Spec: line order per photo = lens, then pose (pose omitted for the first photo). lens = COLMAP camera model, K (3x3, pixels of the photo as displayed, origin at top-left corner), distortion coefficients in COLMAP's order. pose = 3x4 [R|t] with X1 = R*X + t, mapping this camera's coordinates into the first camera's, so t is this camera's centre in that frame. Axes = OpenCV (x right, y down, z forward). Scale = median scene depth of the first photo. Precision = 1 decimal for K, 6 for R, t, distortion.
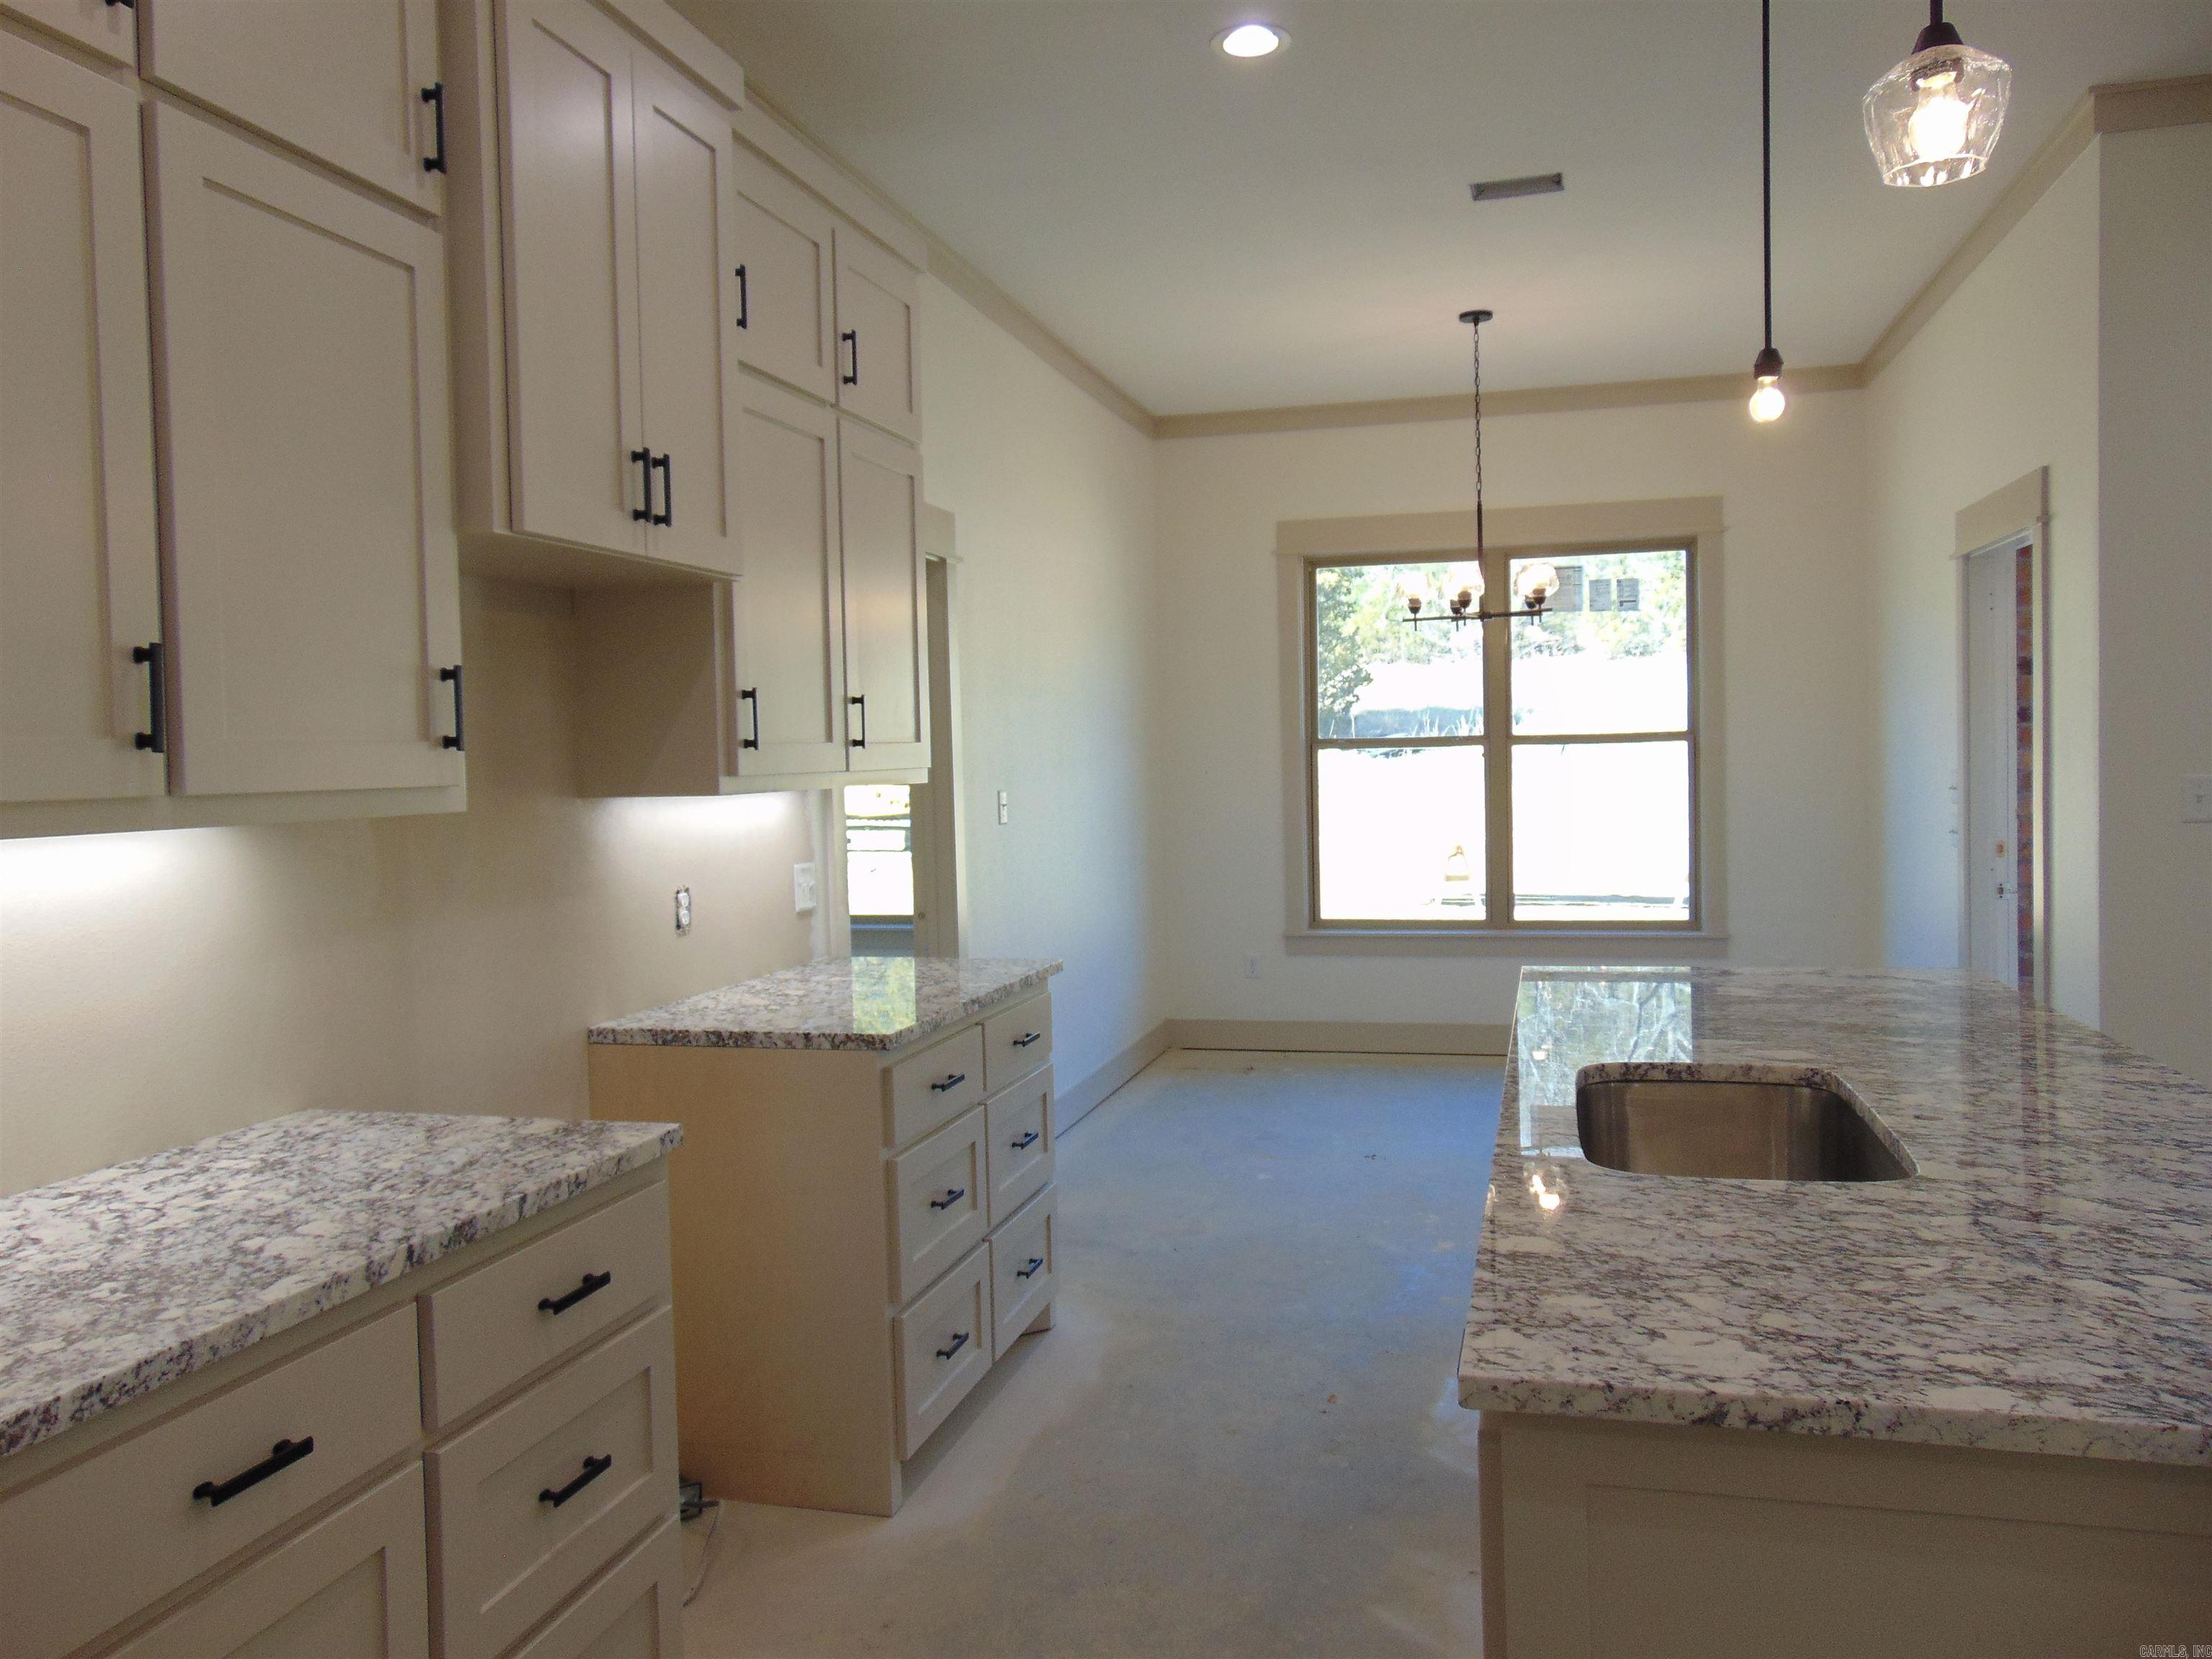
lens RADIAL K [[1646.4, 0, 1103.5], [0, 1646.4, 808.2], [0, 0, 1]] dist [-0.043648, 0.082036]
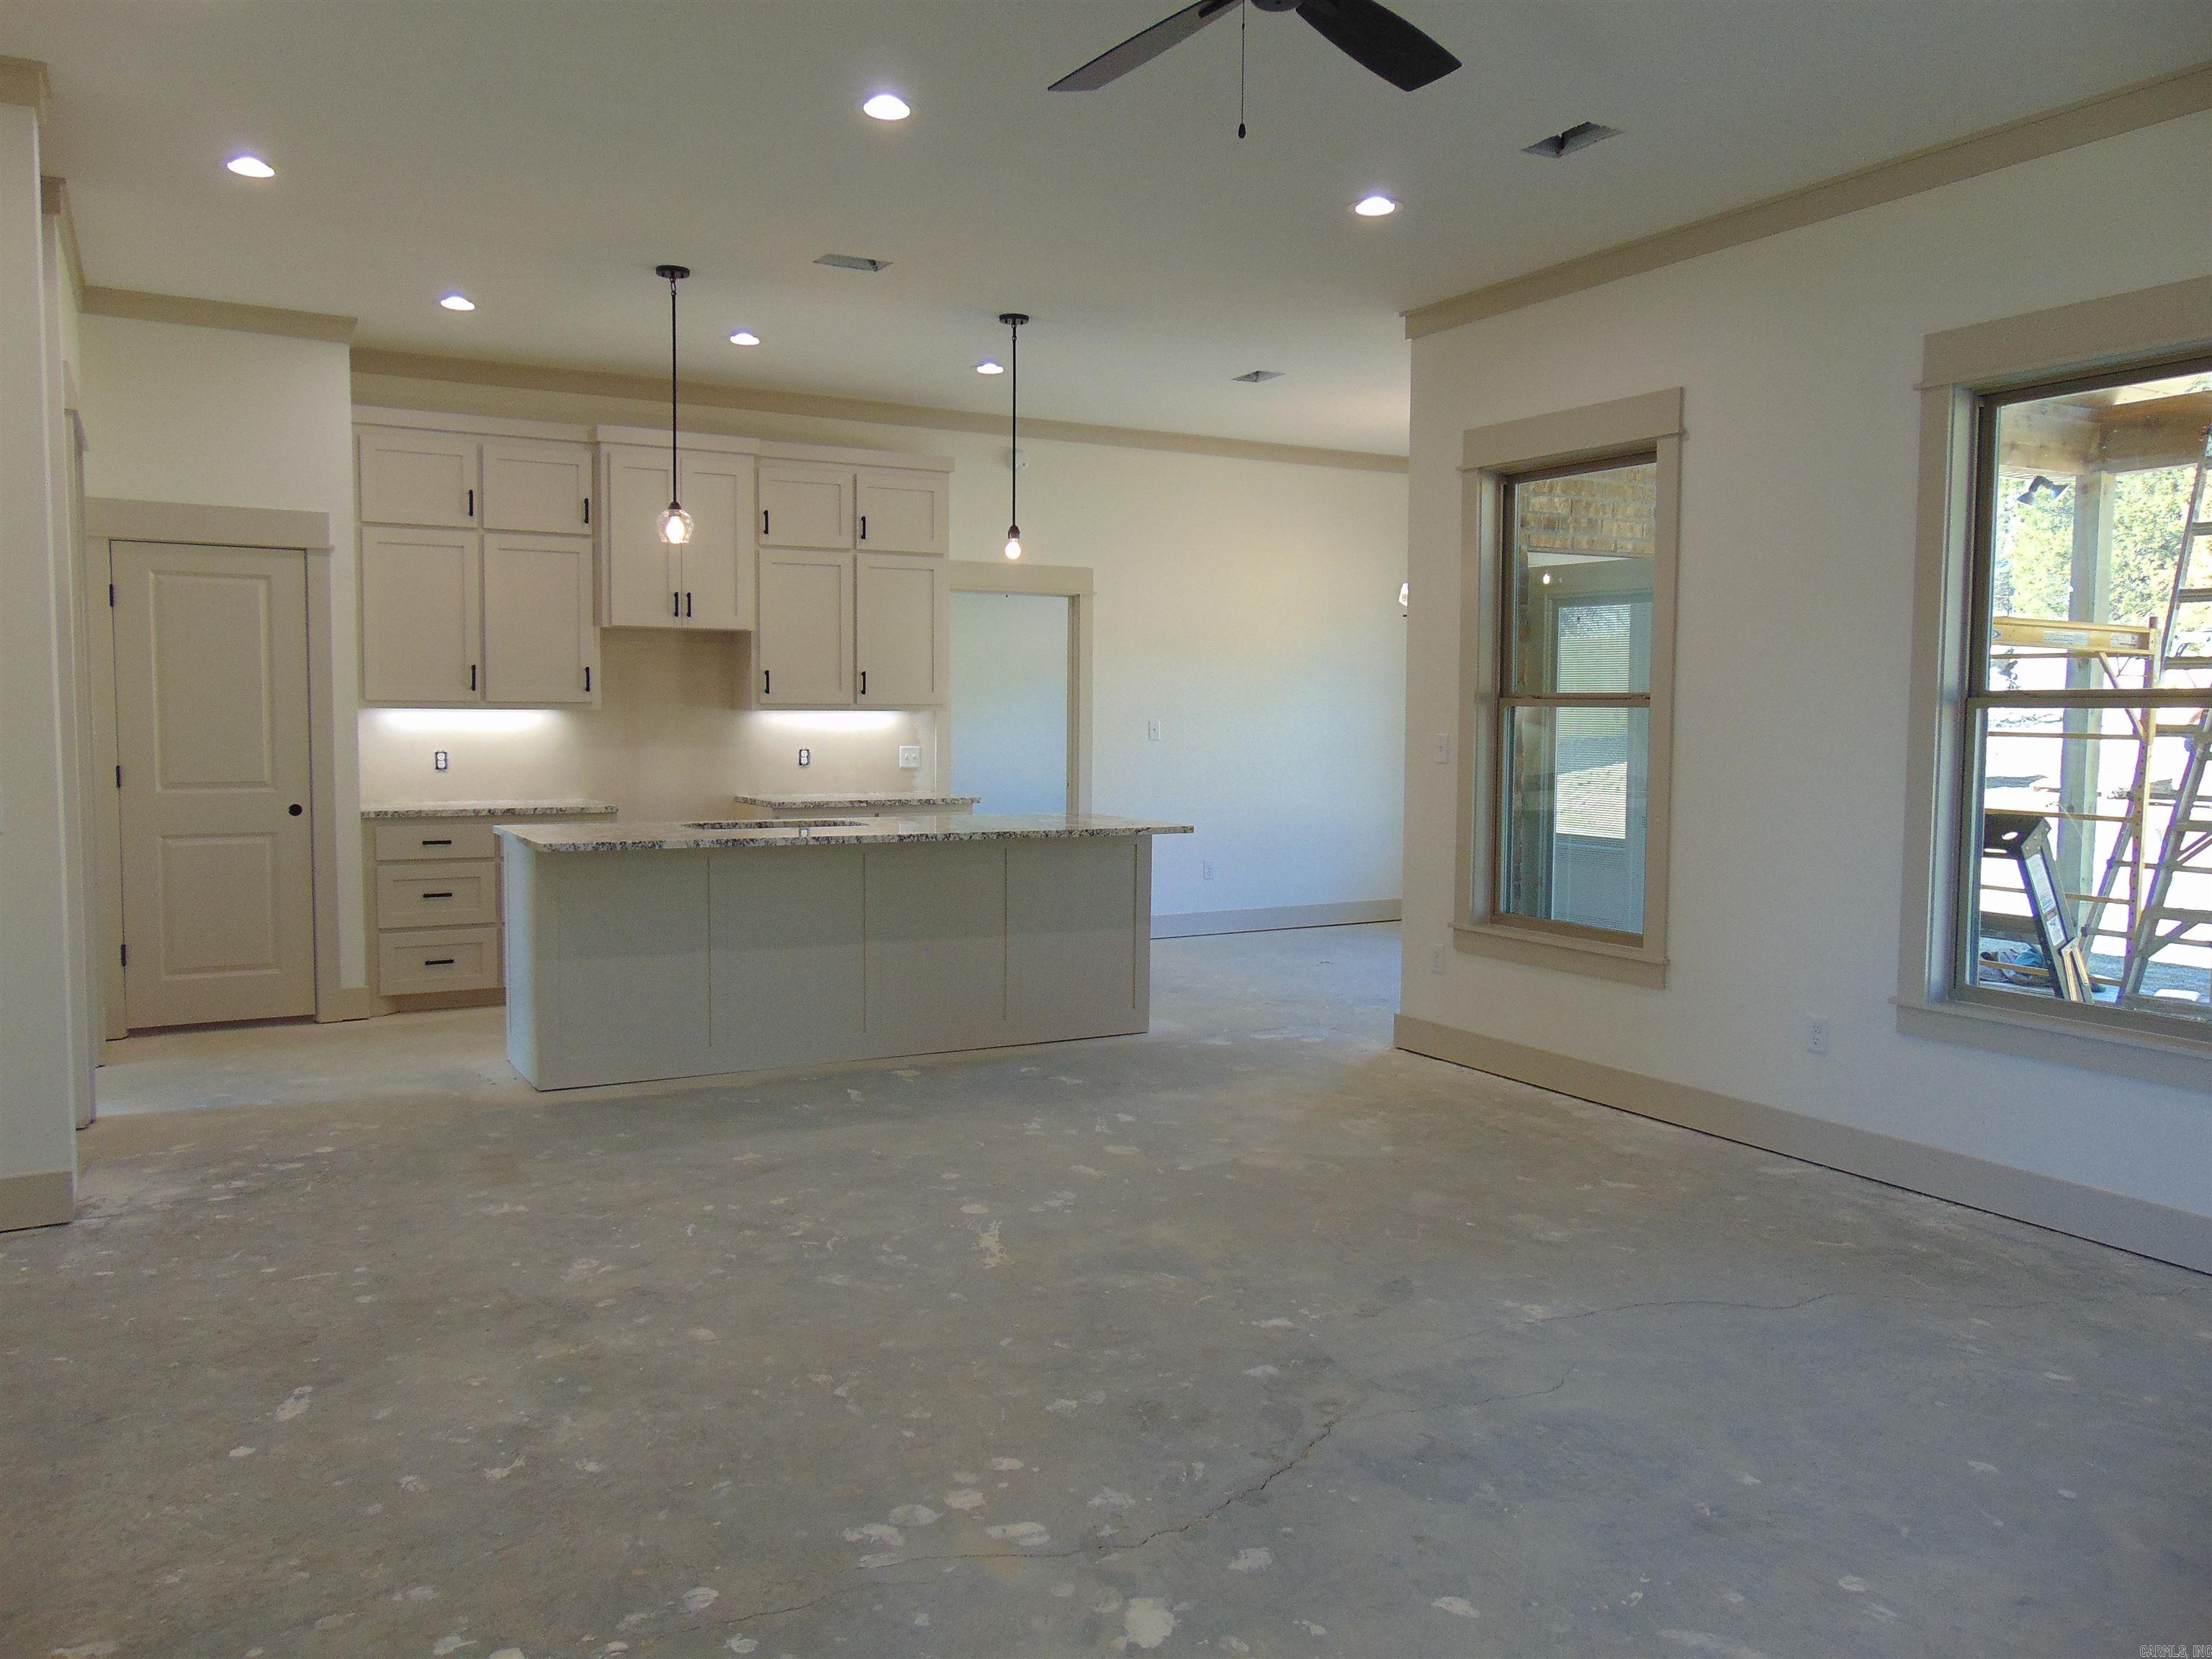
lens RADIAL K [[1646.4, 0, 1106.9], [0, 1646.4, 825.3], [0, 0, 1]] dist [-0.043648, 0.082036]
pose [[0.703741, 0.085423, -0.705302, 2.012307], [-0.049029, 0.996218, 0.071736, -0.040478], [0.708762, -0.015903, 0.705268, -0.468459]]
